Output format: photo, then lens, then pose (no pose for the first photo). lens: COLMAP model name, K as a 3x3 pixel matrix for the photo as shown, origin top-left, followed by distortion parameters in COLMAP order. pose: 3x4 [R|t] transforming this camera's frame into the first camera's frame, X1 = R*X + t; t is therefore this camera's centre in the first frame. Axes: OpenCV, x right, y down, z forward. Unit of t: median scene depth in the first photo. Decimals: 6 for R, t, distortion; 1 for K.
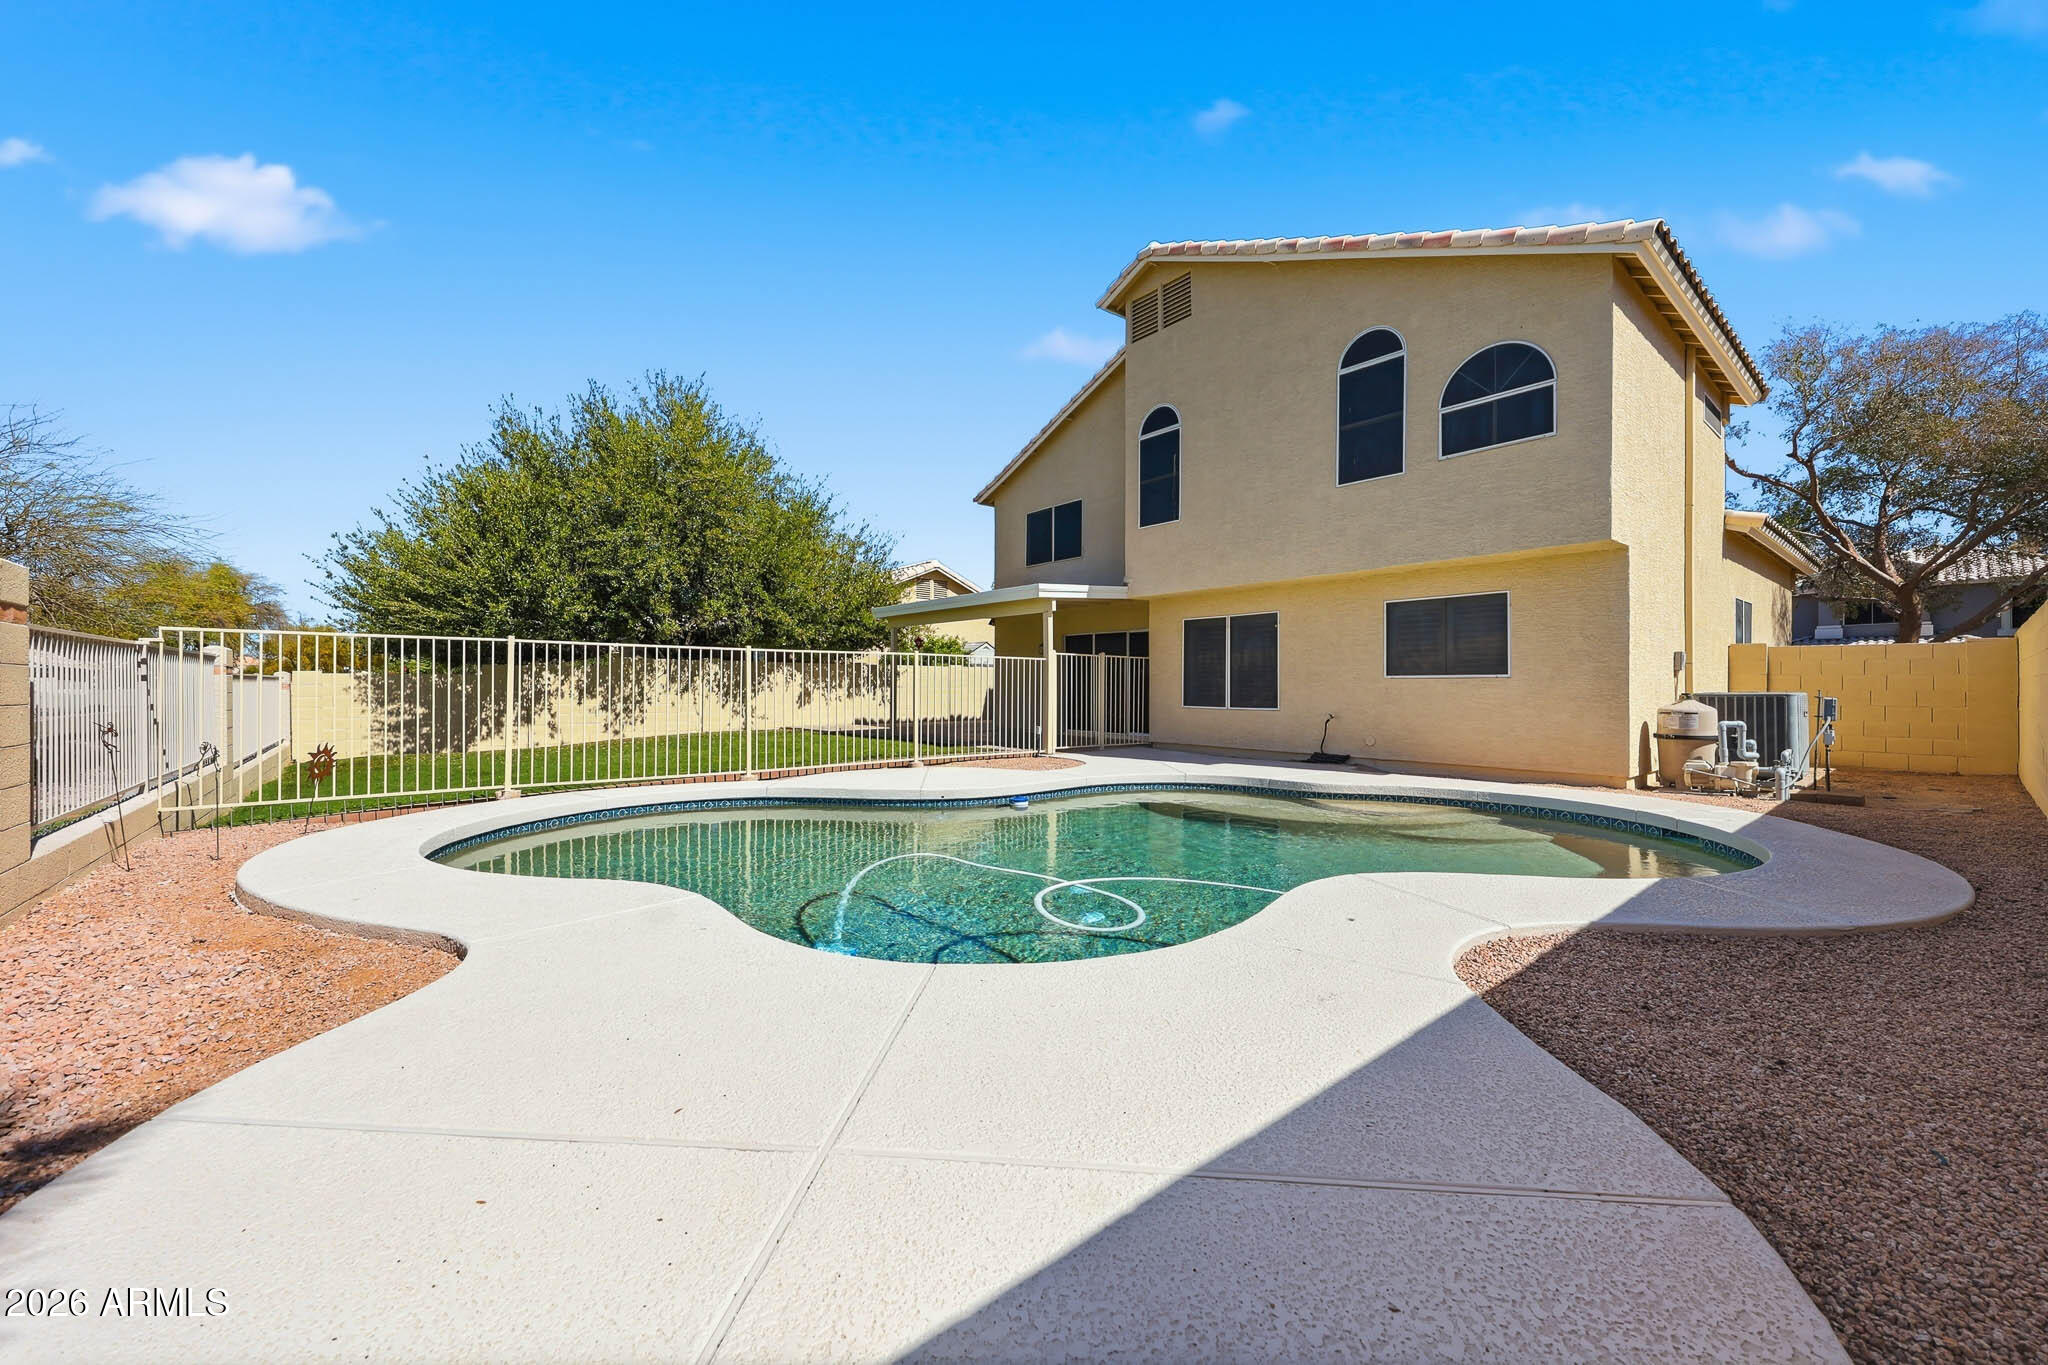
lens RADIAL K [[906.7, 0, 1036.4], [0, 906.7, 687.2], [0, 0, 1]] dist [0.001076, 0.000199]
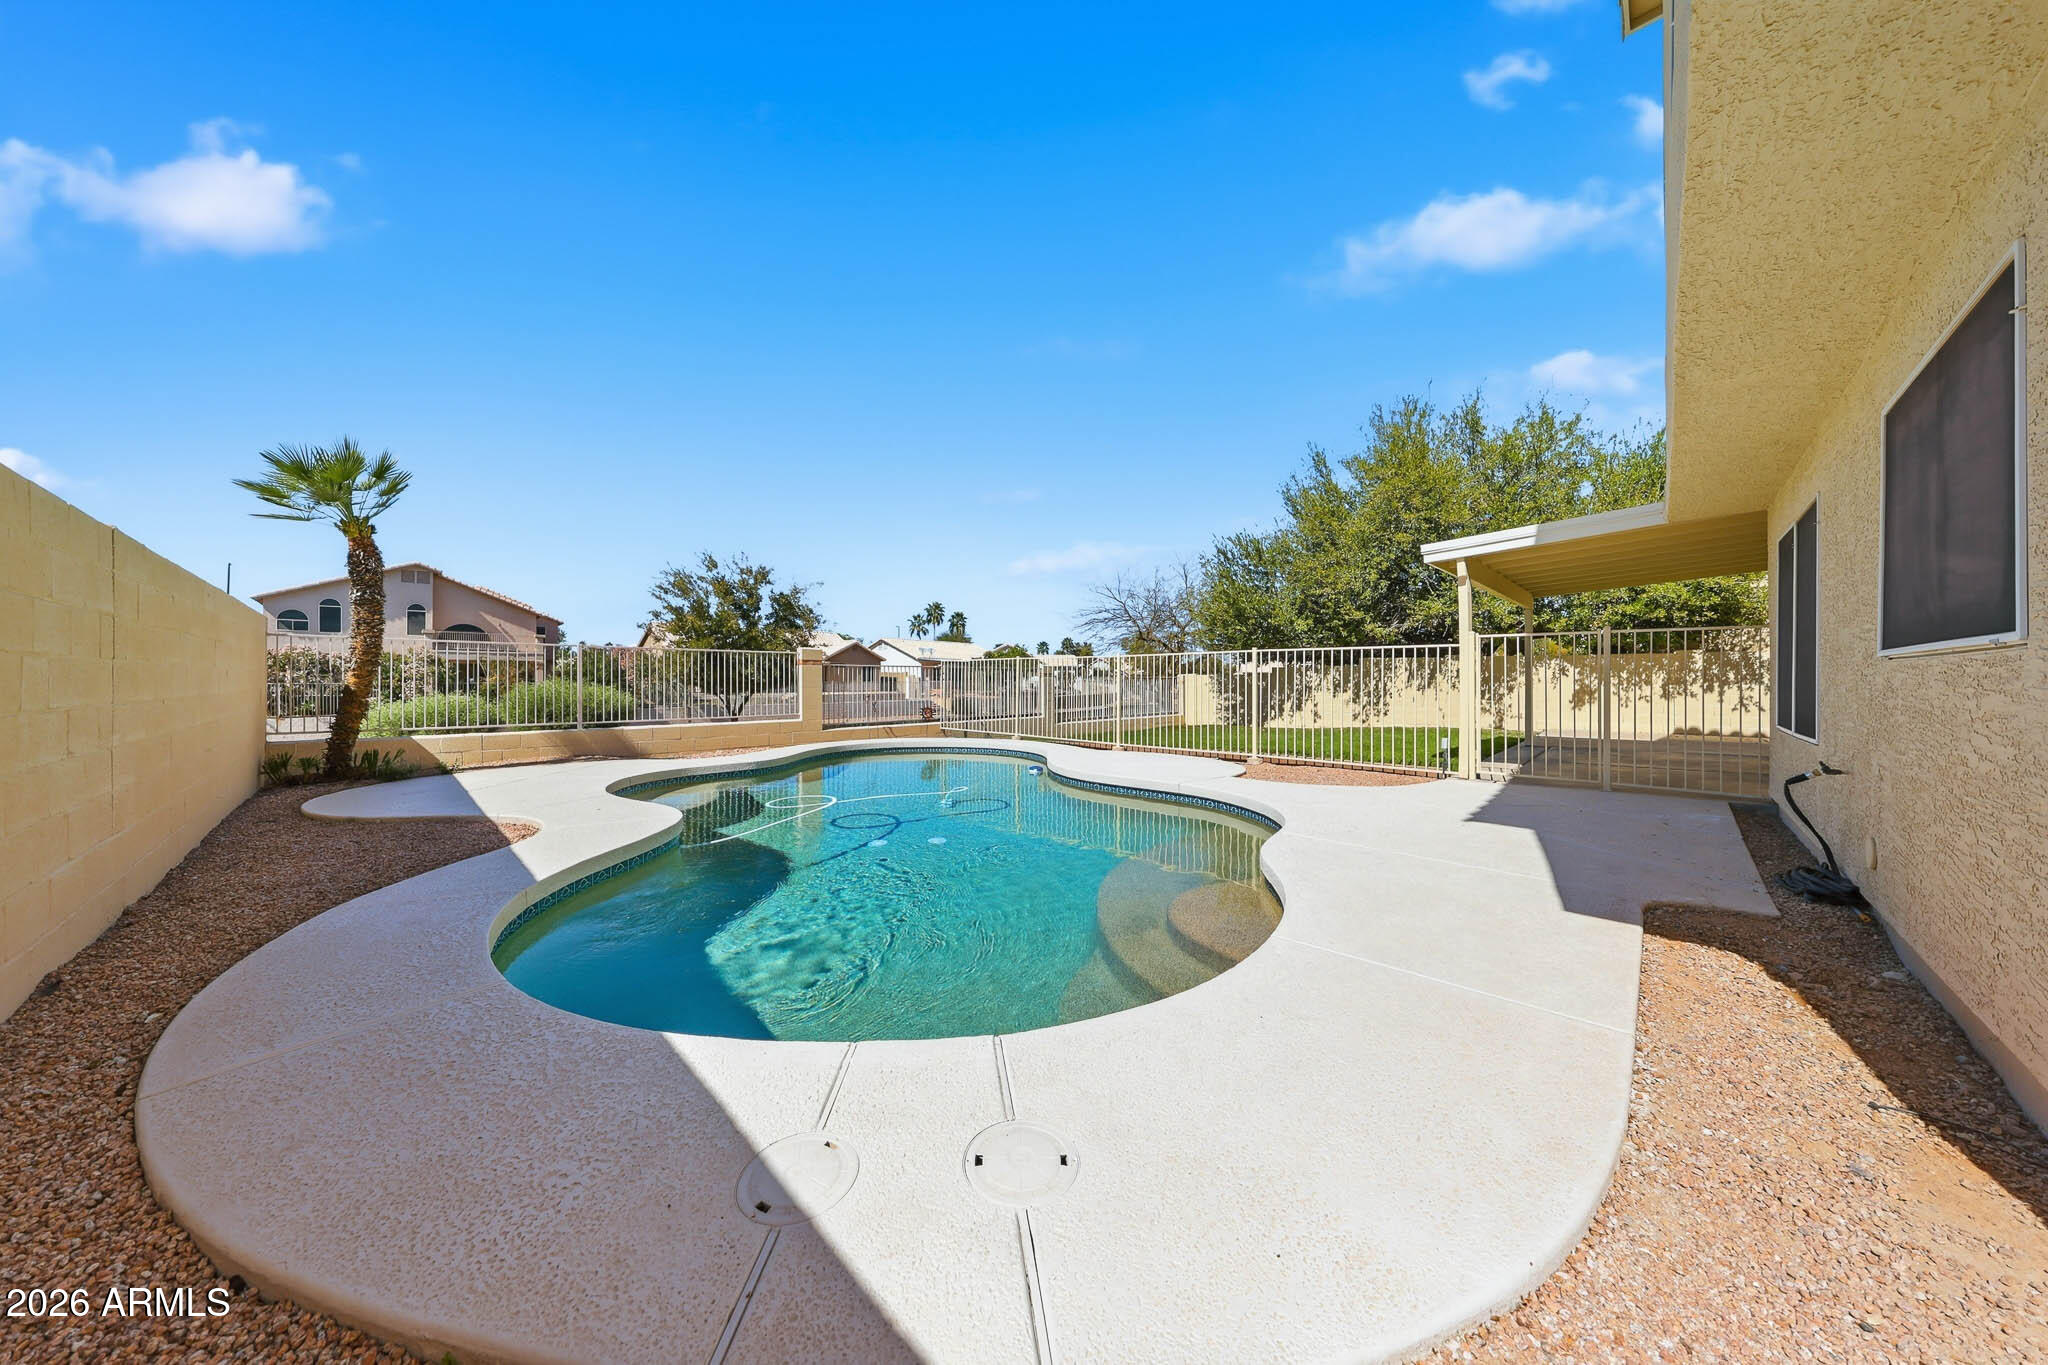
lens RADIAL K [[906.7, 0, 1036.4], [0, 906.7, 687.2], [0, 0, 1]] dist [0.001076, 0.000199]
pose [[-0.190032, 0.006230, -0.981758, 0.824813], [-0.000118, 0.999980, 0.006369, -0.002759], [0.981778, 0.001326, -0.190027, 0.858278]]
